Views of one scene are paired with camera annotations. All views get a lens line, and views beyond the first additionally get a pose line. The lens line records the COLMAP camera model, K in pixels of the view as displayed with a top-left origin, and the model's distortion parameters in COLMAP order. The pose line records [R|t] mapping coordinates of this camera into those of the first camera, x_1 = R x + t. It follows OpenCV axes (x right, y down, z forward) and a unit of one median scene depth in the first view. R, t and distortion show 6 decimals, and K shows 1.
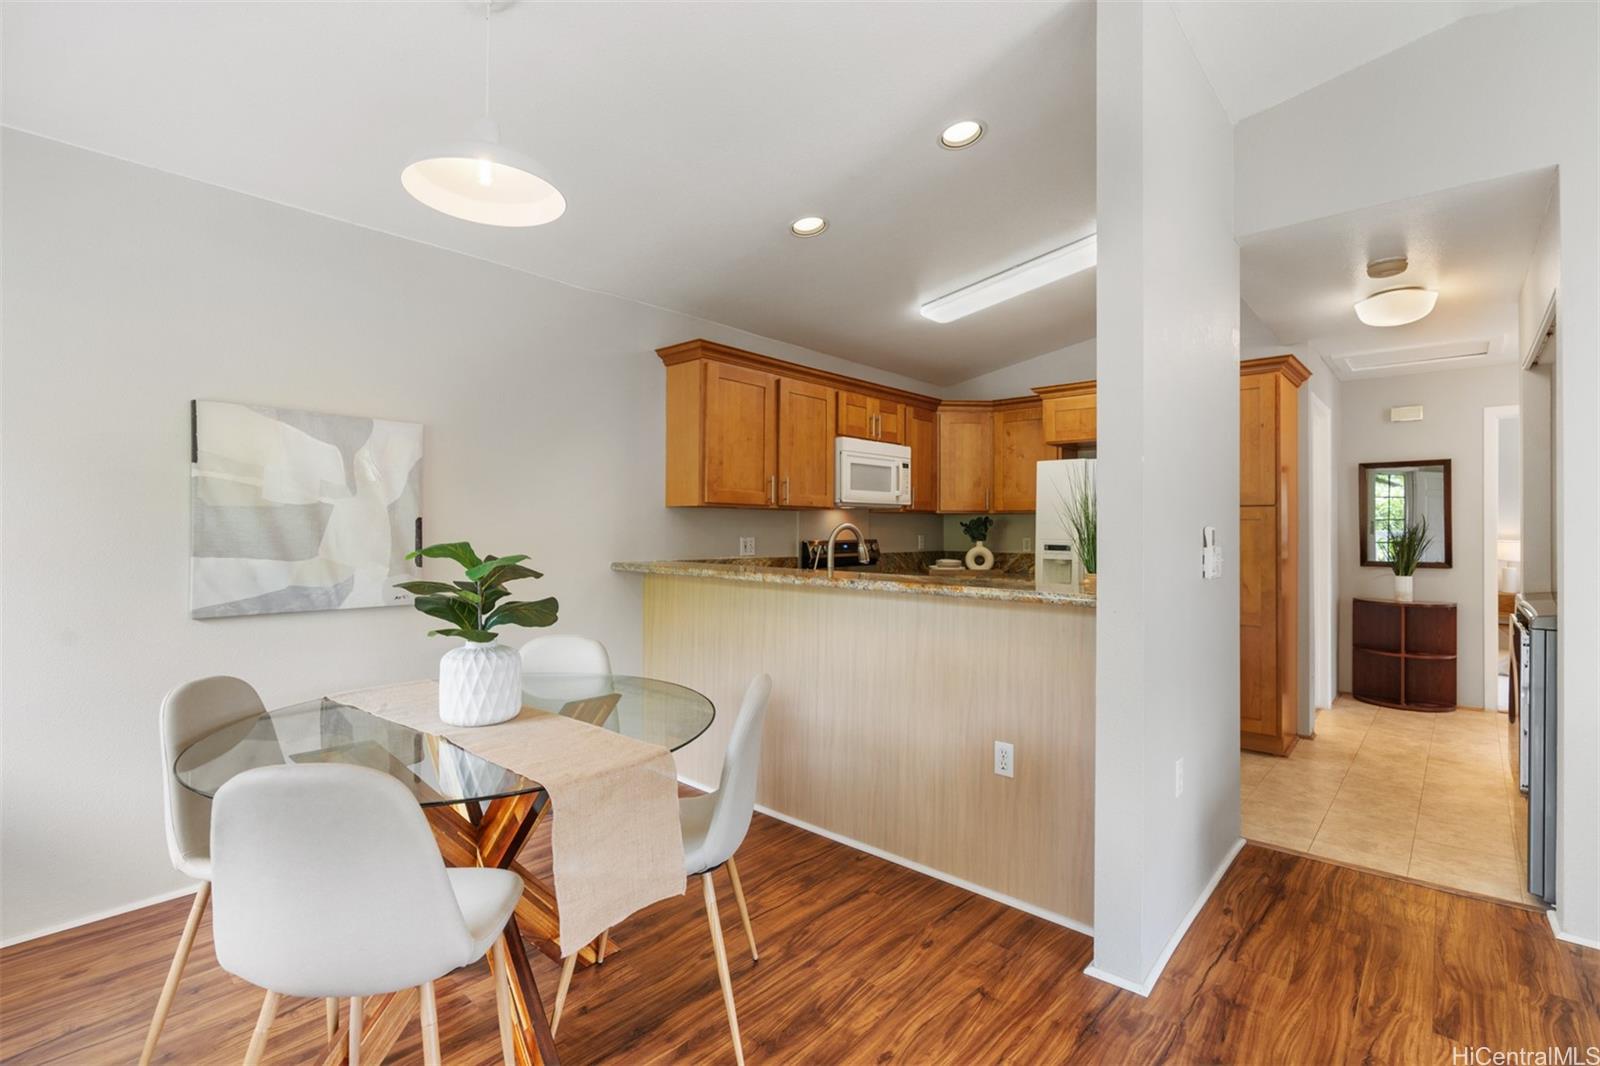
lens RADIAL K [[728.4, 0, 812.4], [0, 728.4, 519.8], [0, 0, 1]] dist [-0.001225, 0.001014]
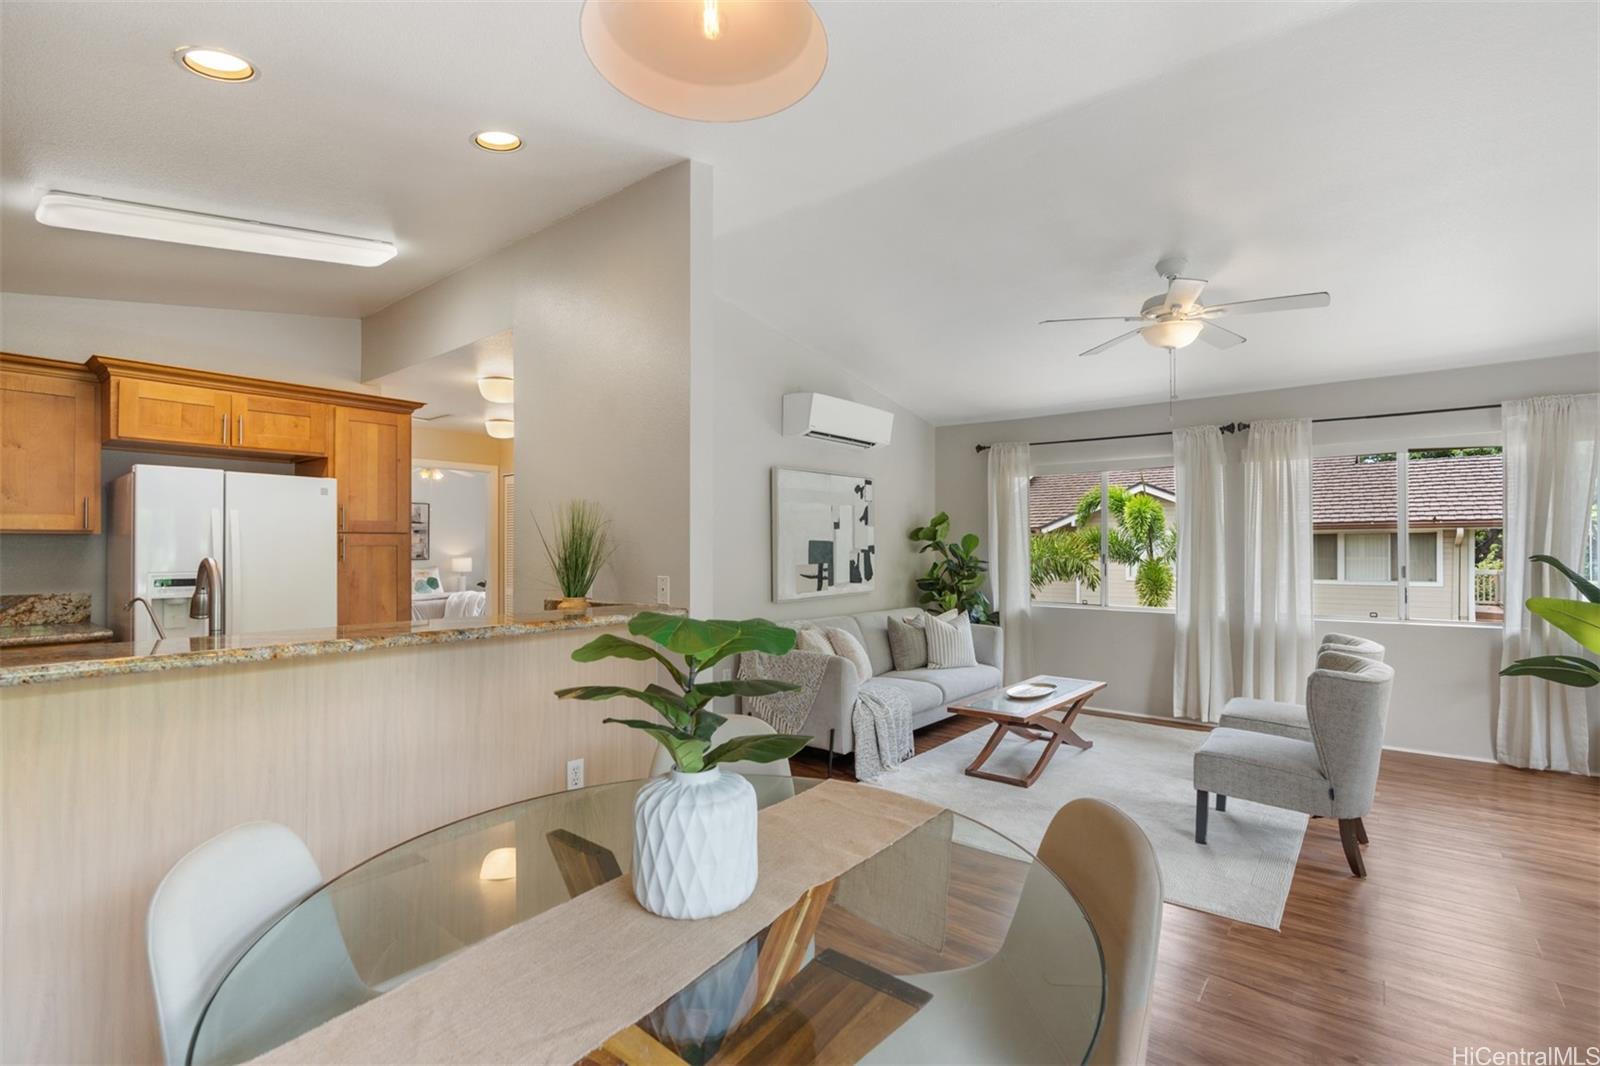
lens RADIAL K [[728.4, 0, 805.1], [0, 728.4, 543.6], [0, 0, 1]] dist [-0.001225, 0.001014]
pose [[-0.041786, -0.001763, 0.999125, -0.707888], [-0.009526, 0.999954, 0.001366, -0.015193], [-0.999081, -0.009460, -0.041801, 0.610037]]
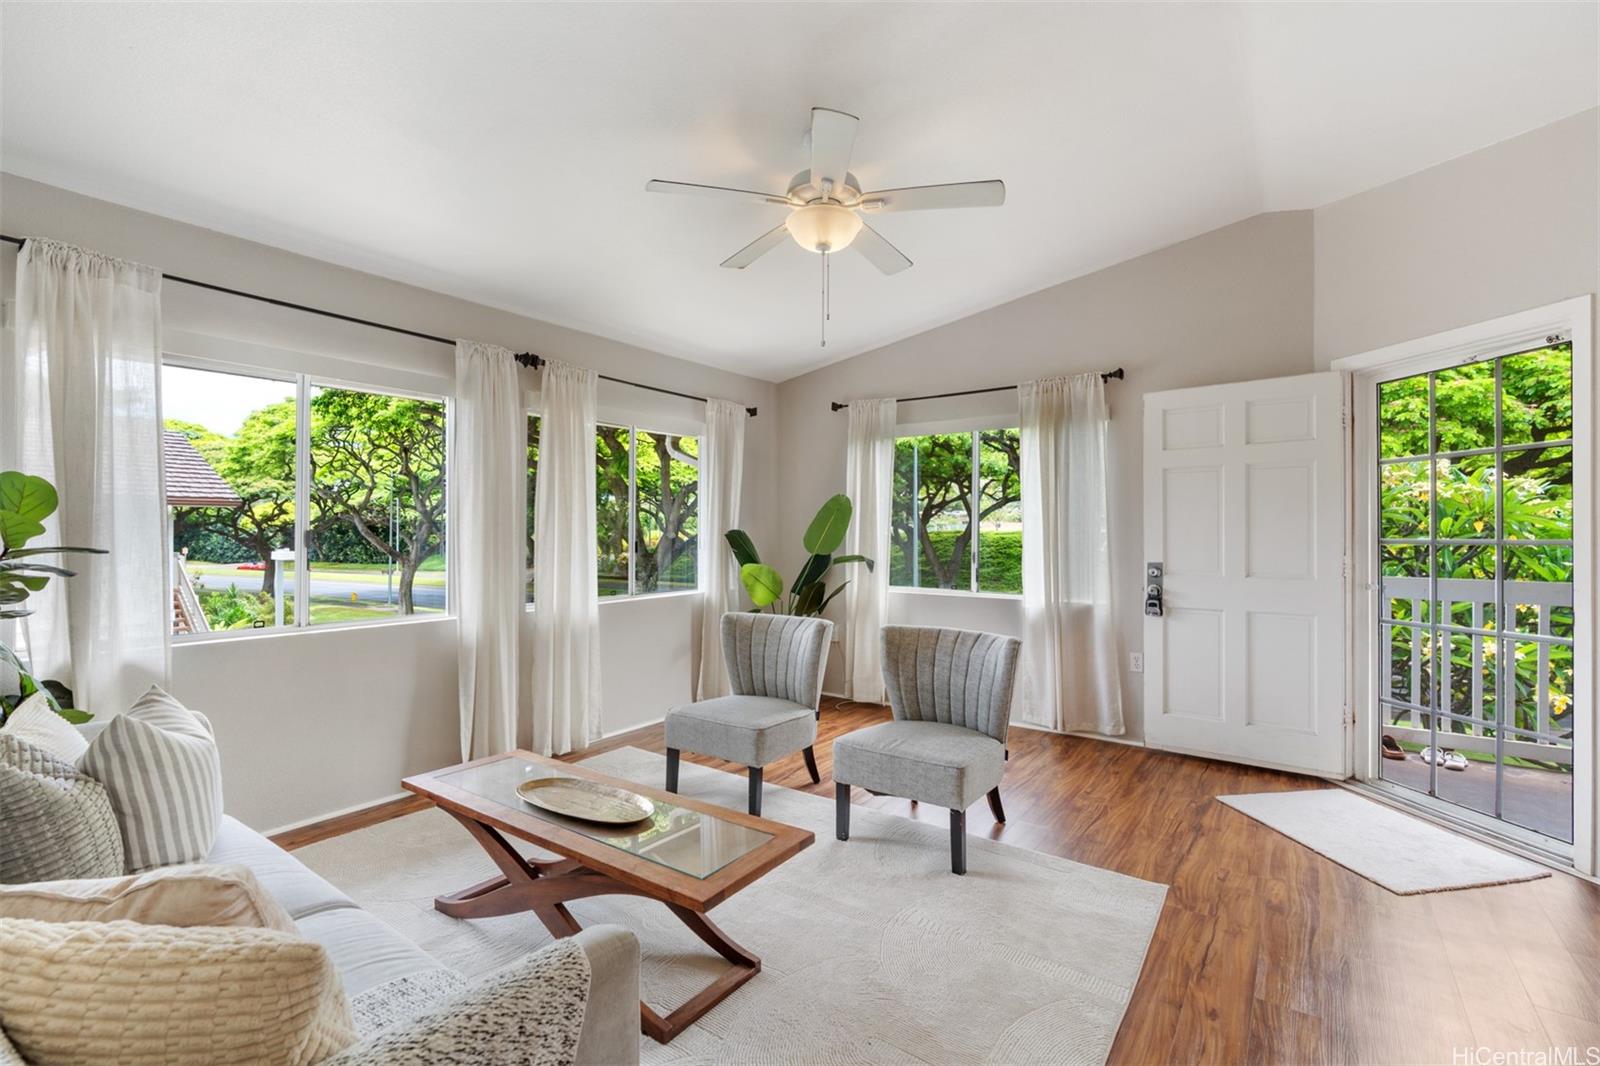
lens RADIAL K [[728.4, 0, 800.6], [0, 728.4, 532.3], [0, 0, 1]] dist [-0.001225, 0.001014]
pose [[-0.995653, -0.007989, -0.092795, 0.647132], [-0.007422, 0.999952, -0.006448, 0.013200], [0.092842, -0.005732, -0.995664, 0.856546]]
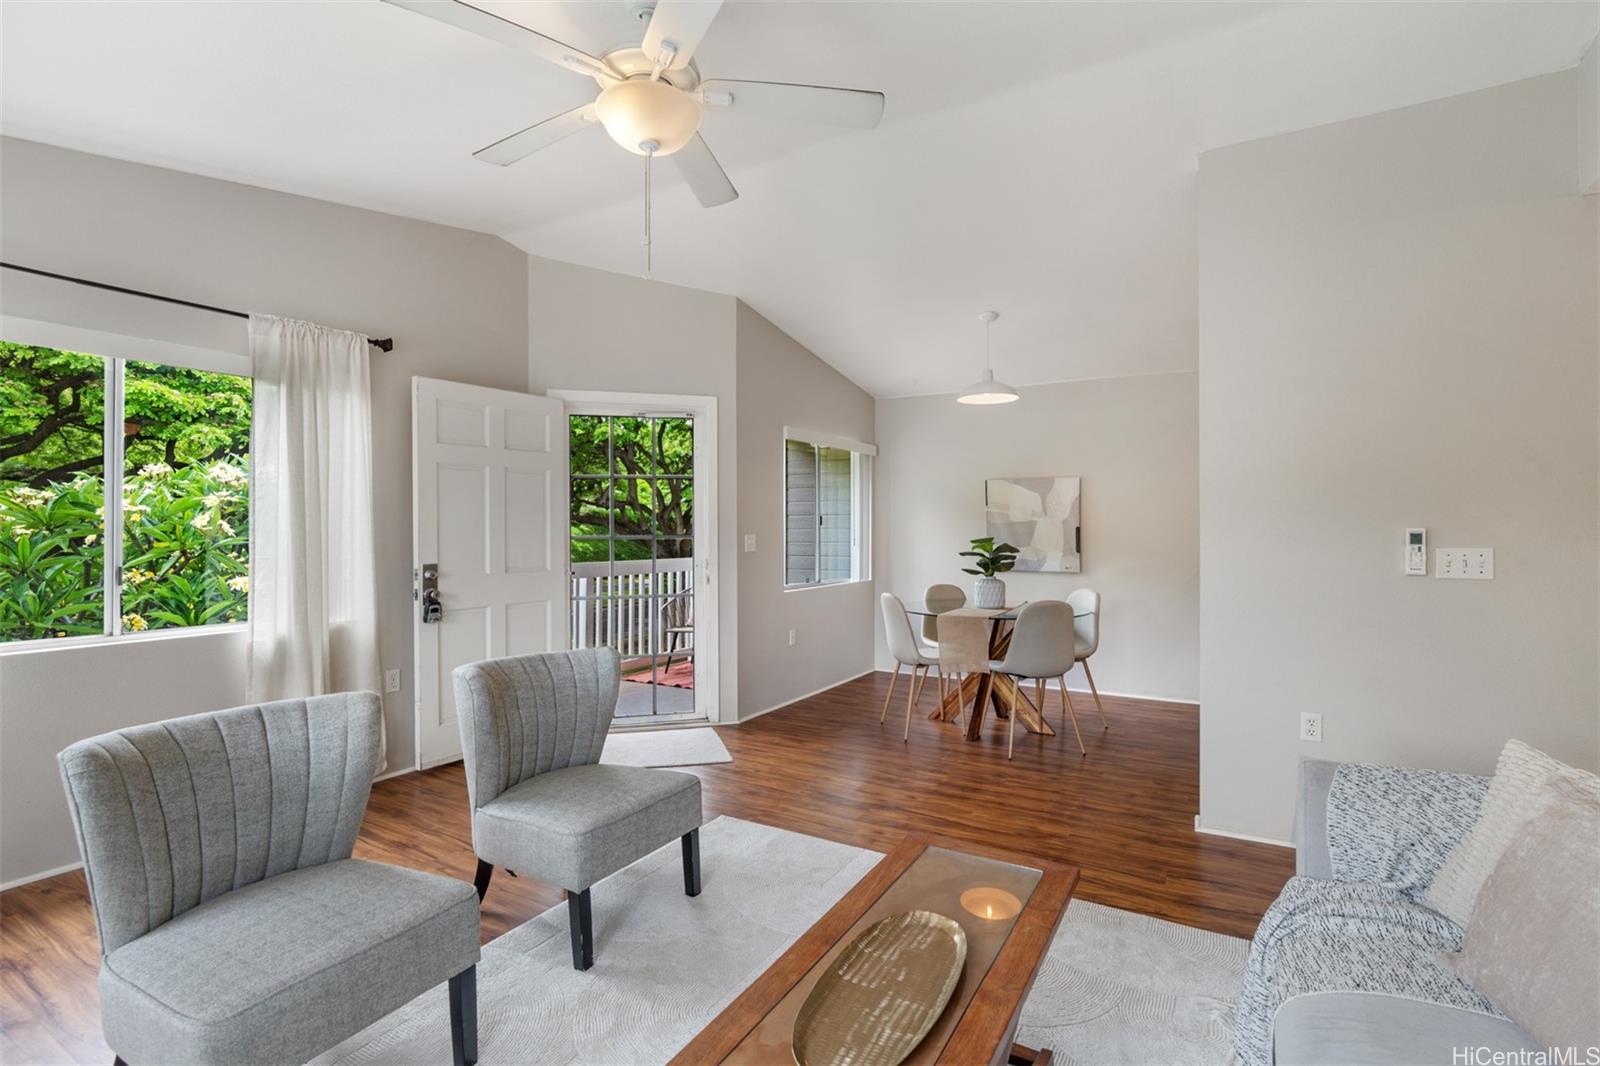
lens RADIAL K [[769.6, 0, 799.0], [0, 769.6, 528.1], [0, 0, 1]] dist [-0.006248, -0.000129]
pose [[0.194603, -0.005814, -0.980865, 1.290109], [0.006510, 0.999968, -0.004636, 0.004412], [0.980861, -0.005483, 0.194634, -0.102338]]
